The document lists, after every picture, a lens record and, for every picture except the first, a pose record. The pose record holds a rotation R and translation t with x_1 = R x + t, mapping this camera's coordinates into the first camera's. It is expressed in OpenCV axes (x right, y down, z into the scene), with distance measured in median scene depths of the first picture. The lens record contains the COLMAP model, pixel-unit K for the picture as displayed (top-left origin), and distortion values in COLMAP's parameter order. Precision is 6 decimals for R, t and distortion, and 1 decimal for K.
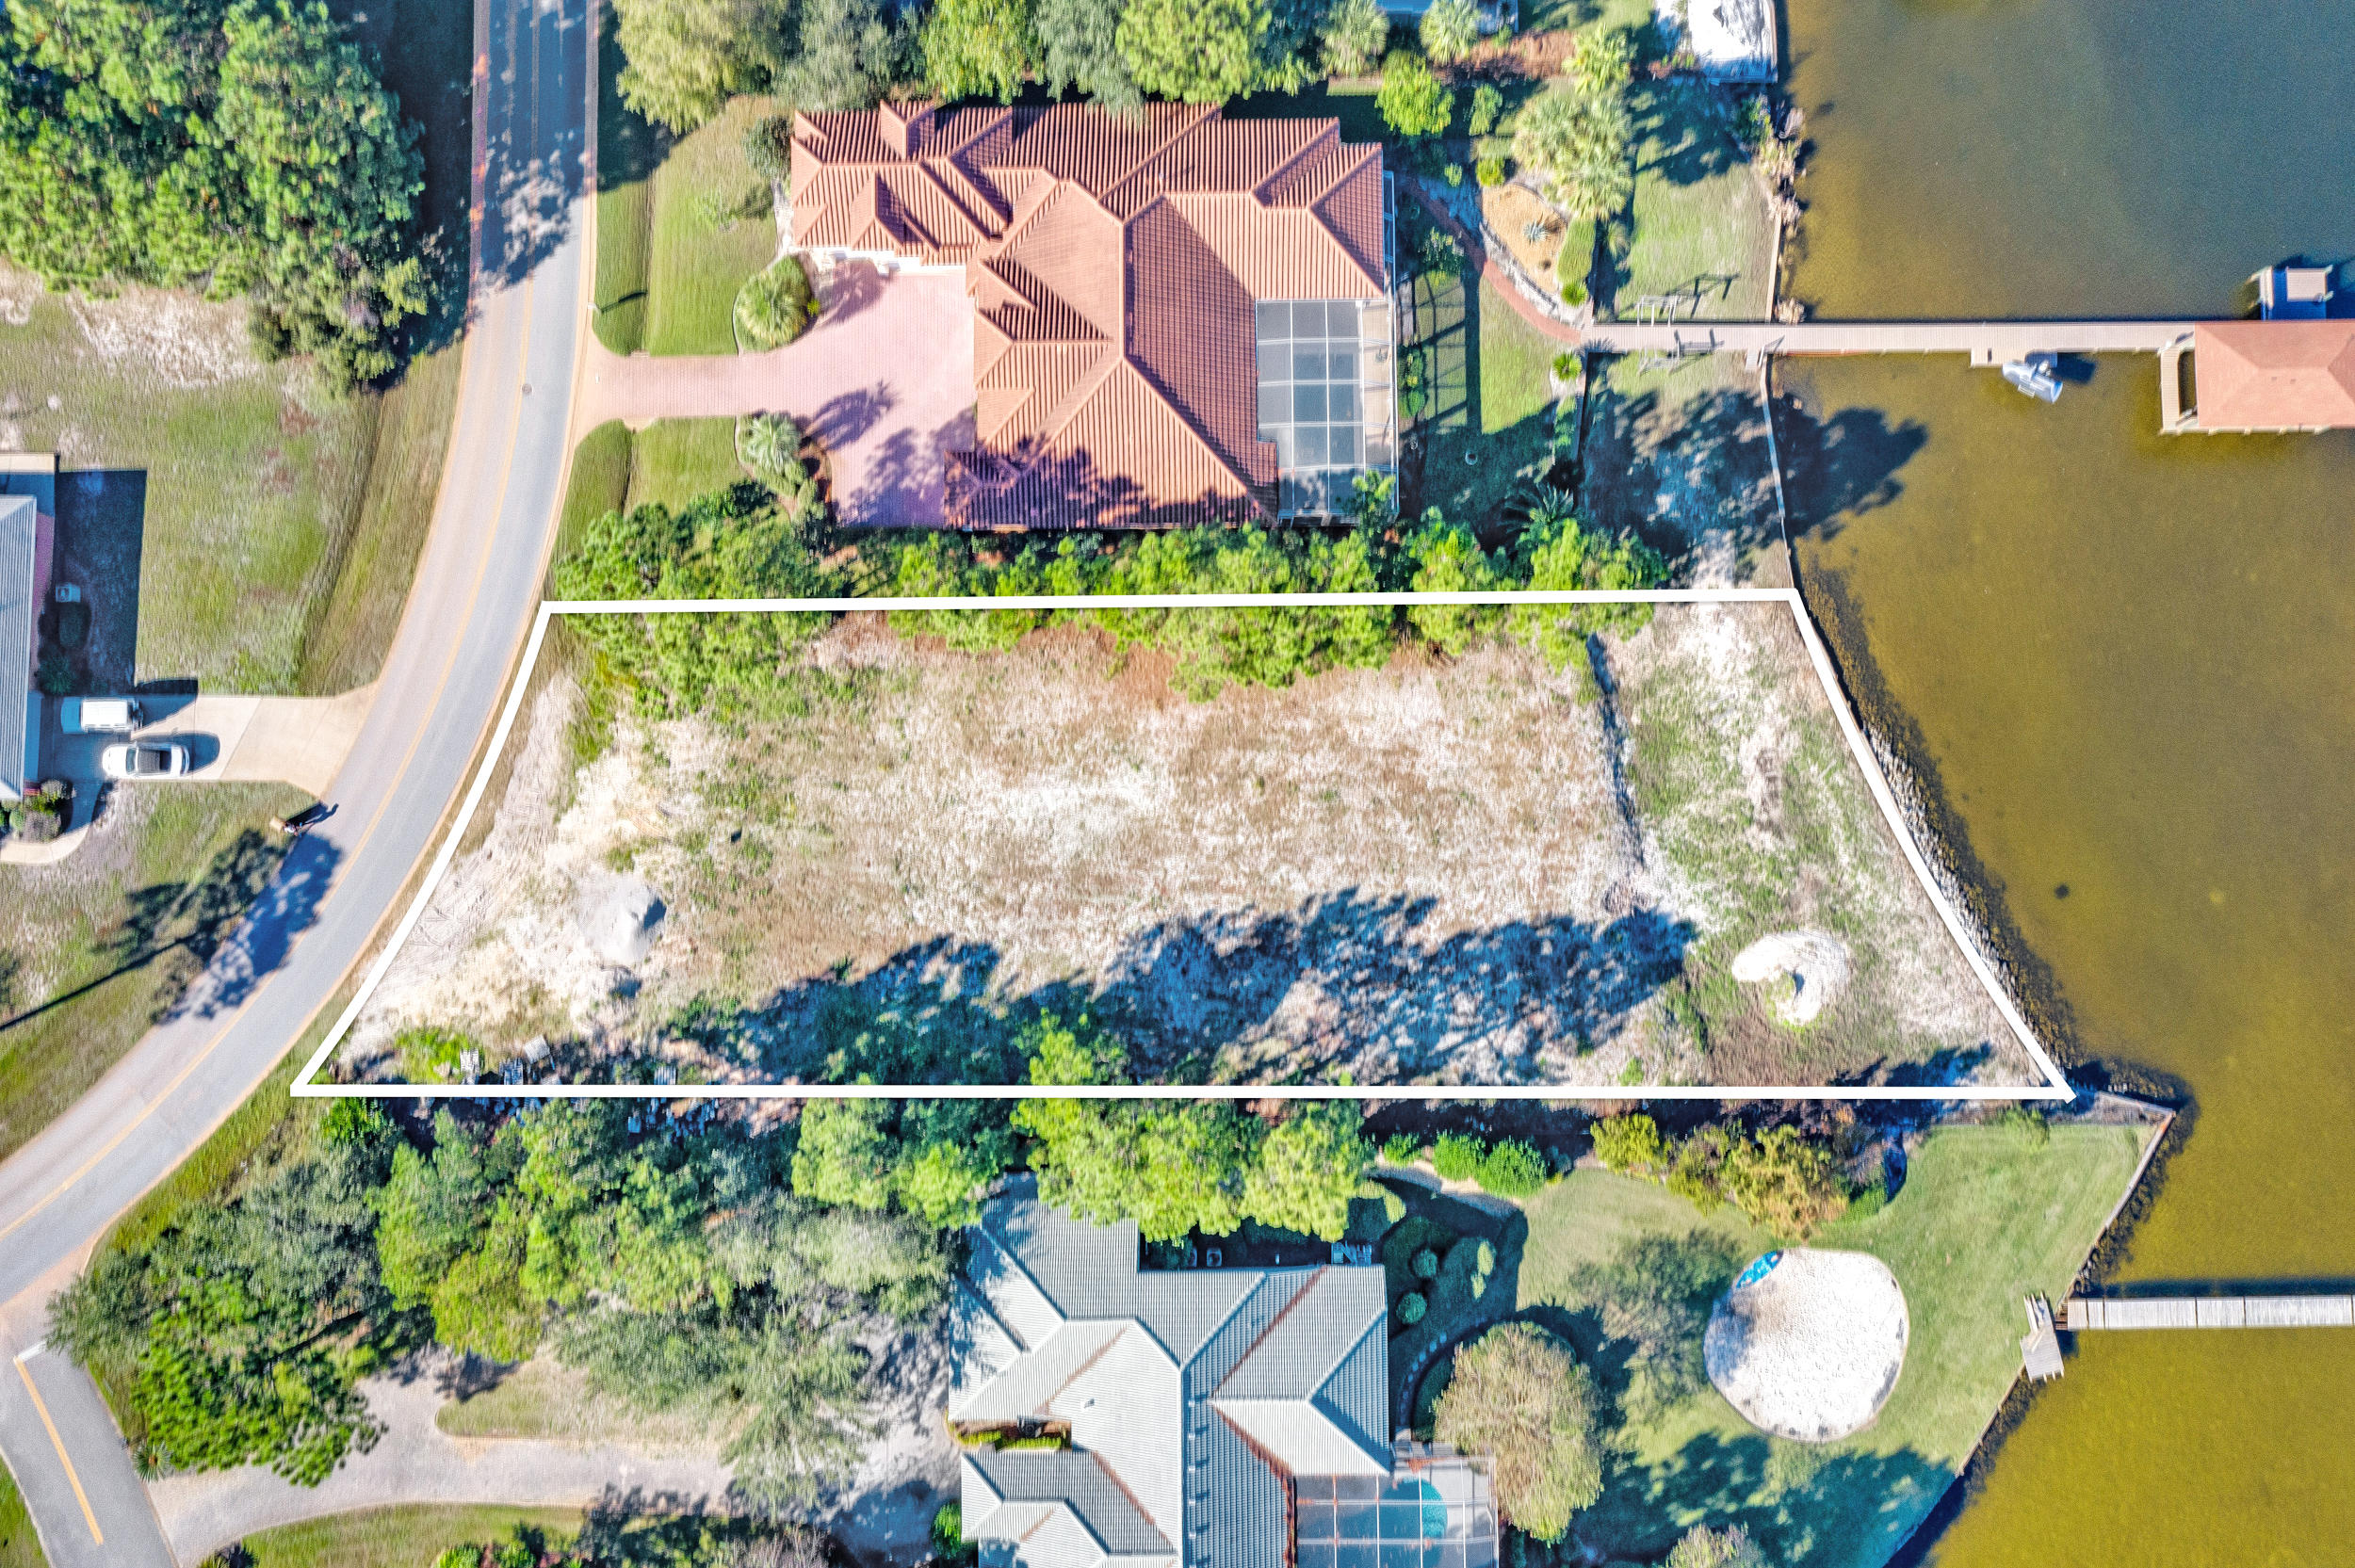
lens RADIAL K [[1875.5, 0, 1177.5], [0, 1875.5, 784.0], [0, 0, 1]] dist [-0.007095, 0.010187]
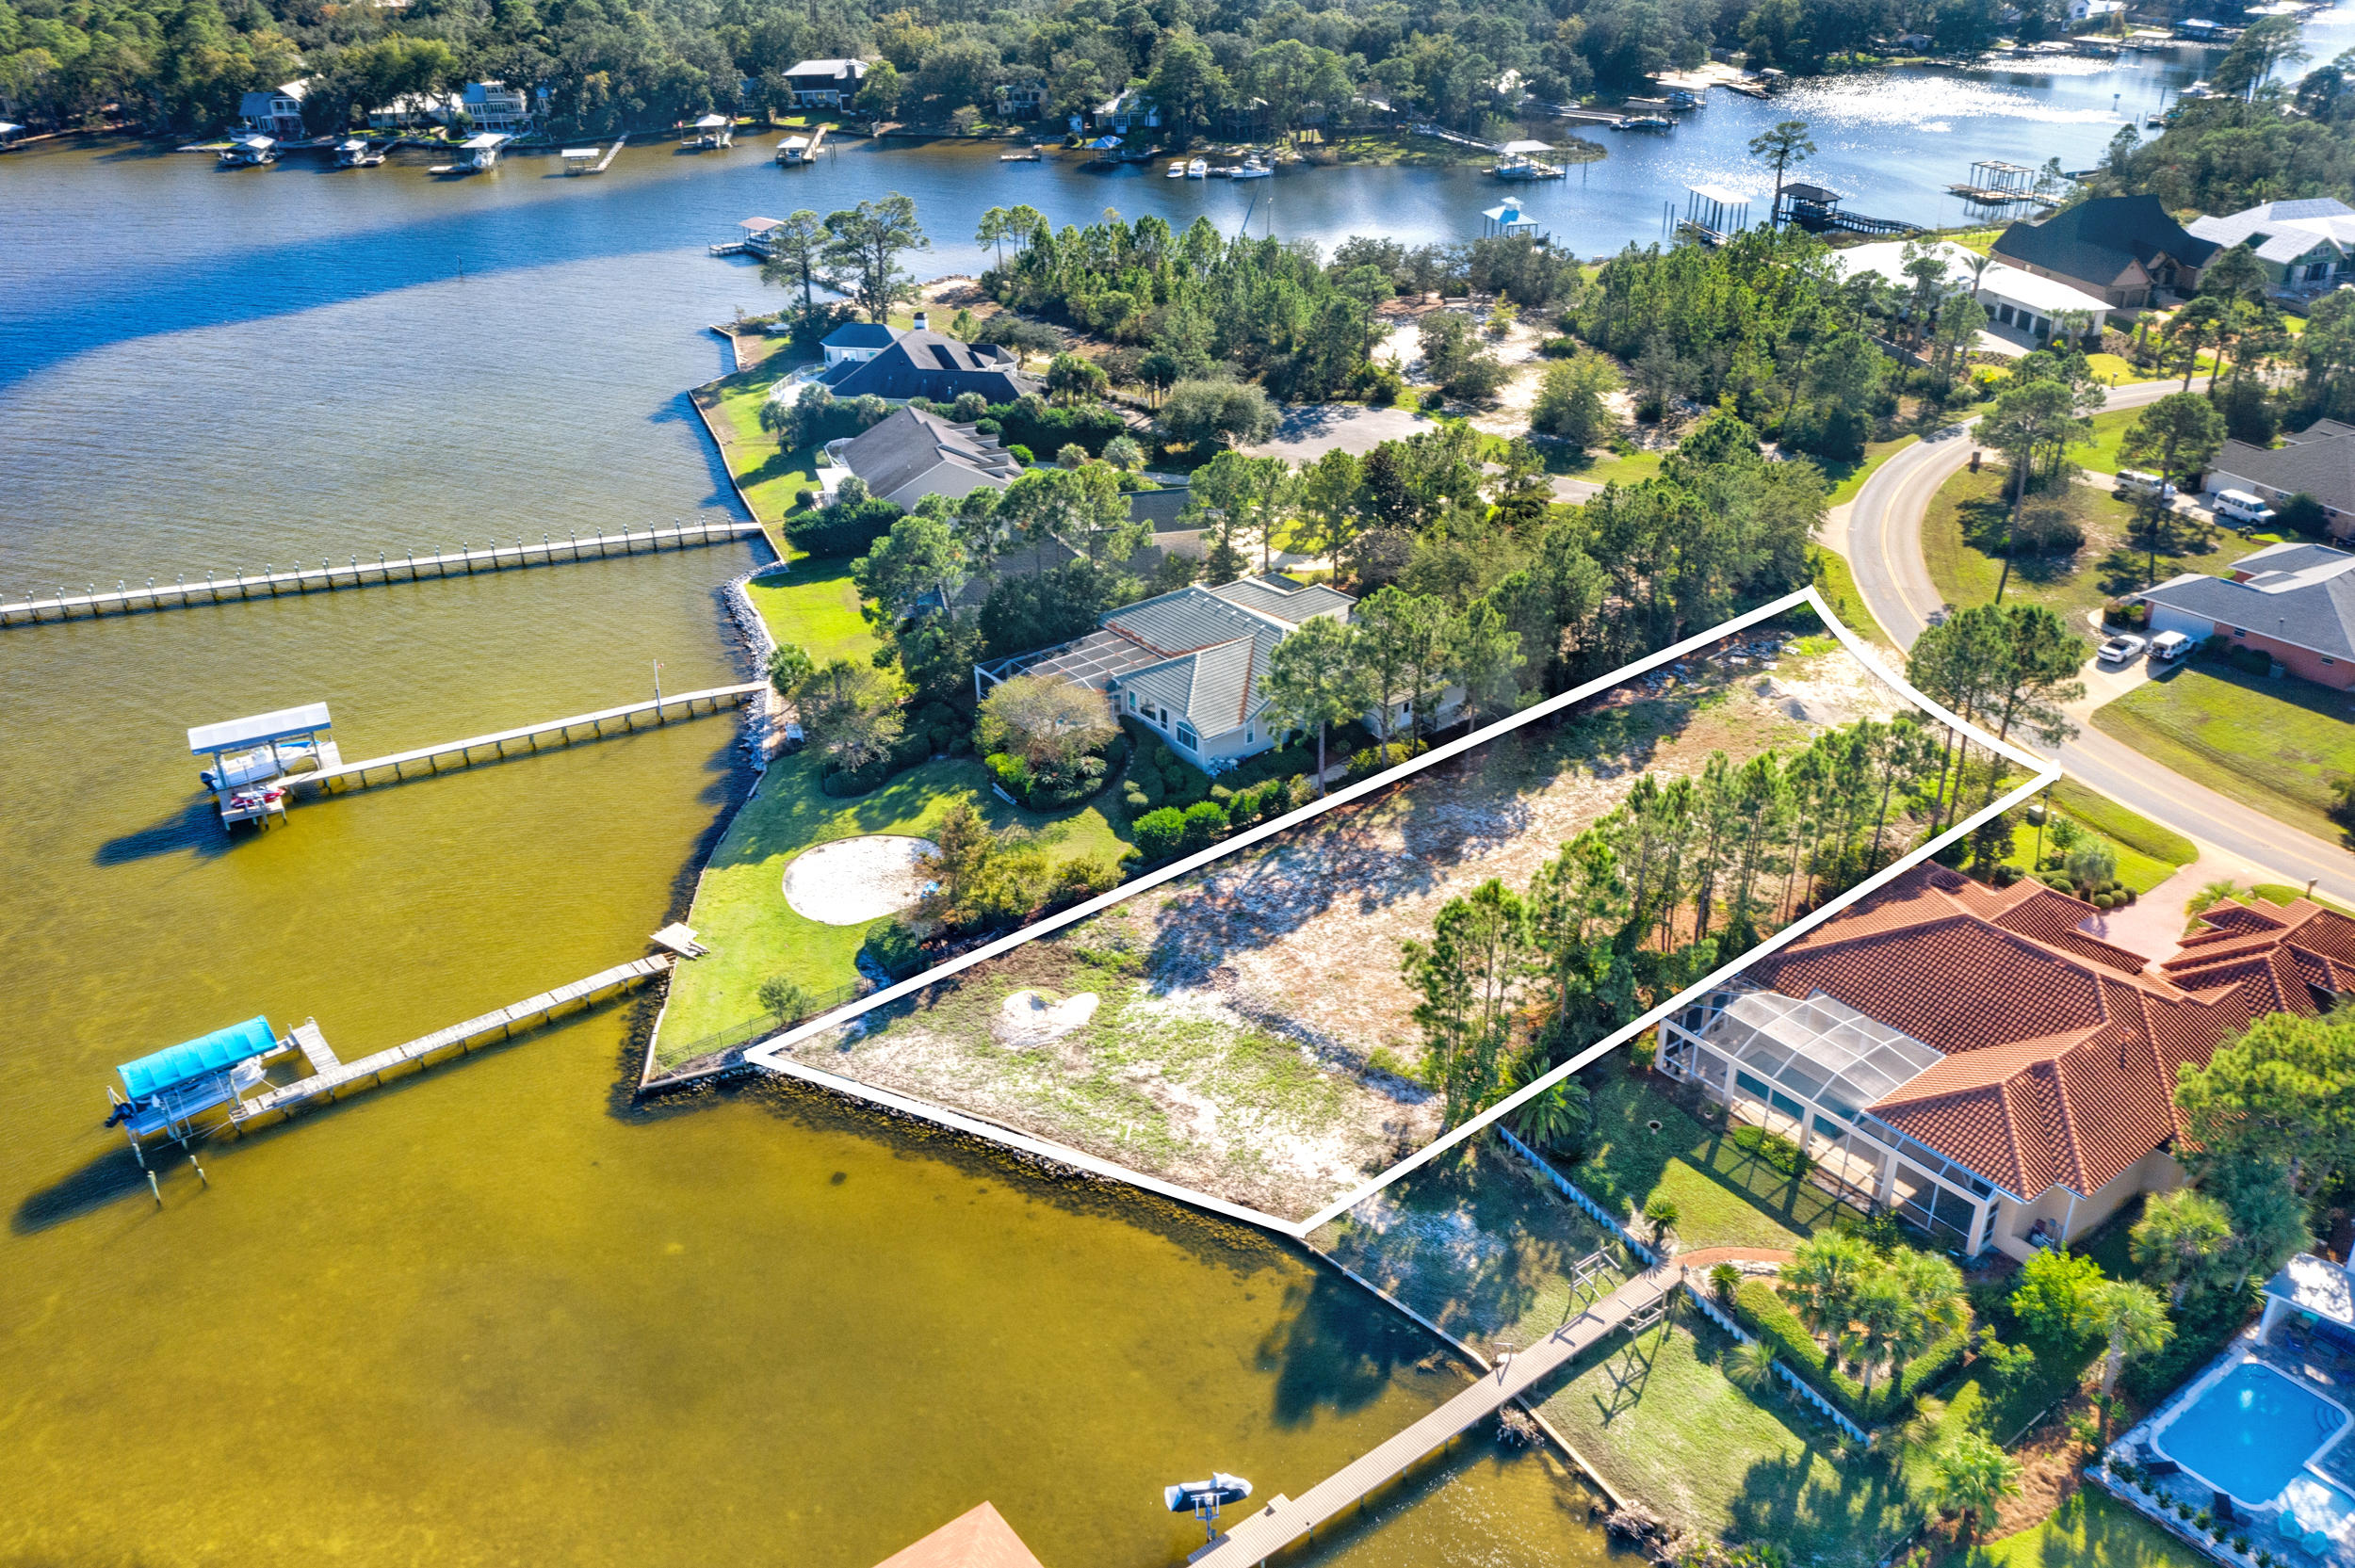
lens RADIAL K [[1921.2, 0, 1177.5], [0, 1921.2, 784.0], [0, 0, 1]] dist [-0.004520, 0.001040]
pose [[-0.795993, 0.309886, -0.519967, 0.762056], [-0.600829, -0.300216, 0.740861, -0.665897], [0.073480, 0.902131, 0.425159, 0.443433]]
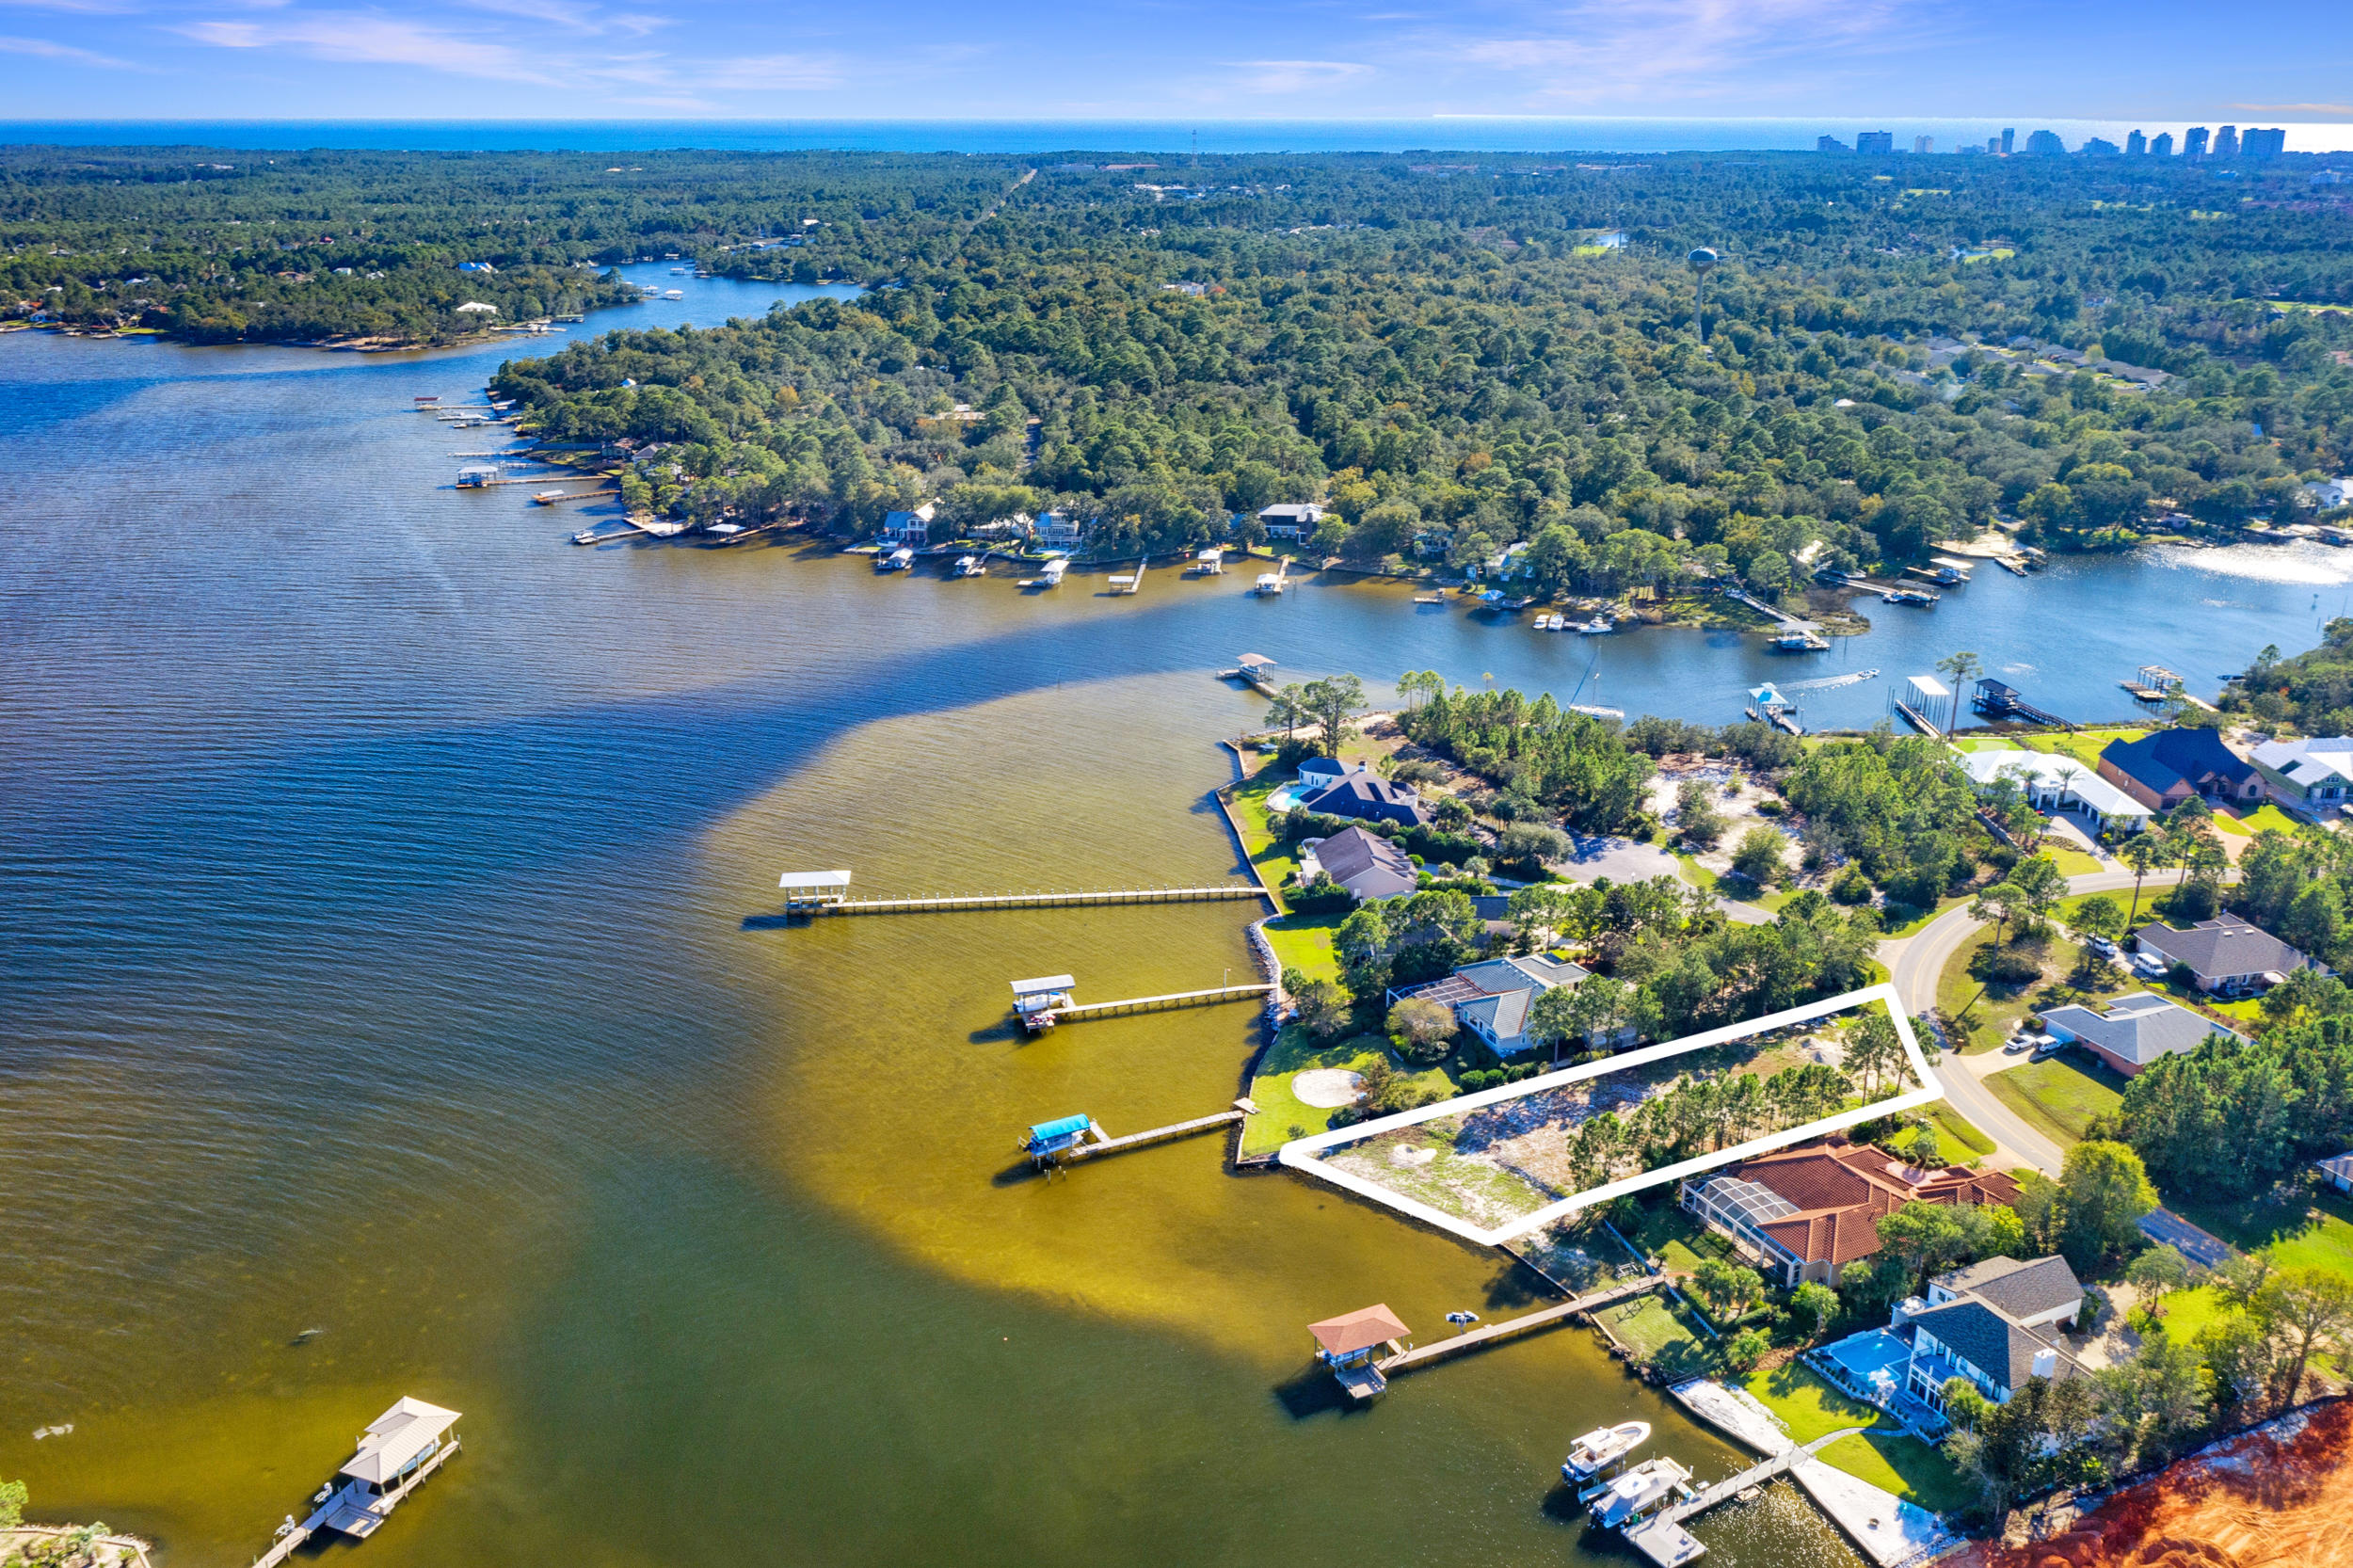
lens RADIAL K [[1874.1, 0, 1176.5], [0, 1874.1, 784.0], [0, 0, 1]] dist [-0.007095, 0.010187]
pose [[-0.905578, 0.162327, -0.391891, 1.377594], [-0.421097, -0.232850, 0.876617, -1.632613], [0.051047, 0.958870, 0.279219, -0.075138]]
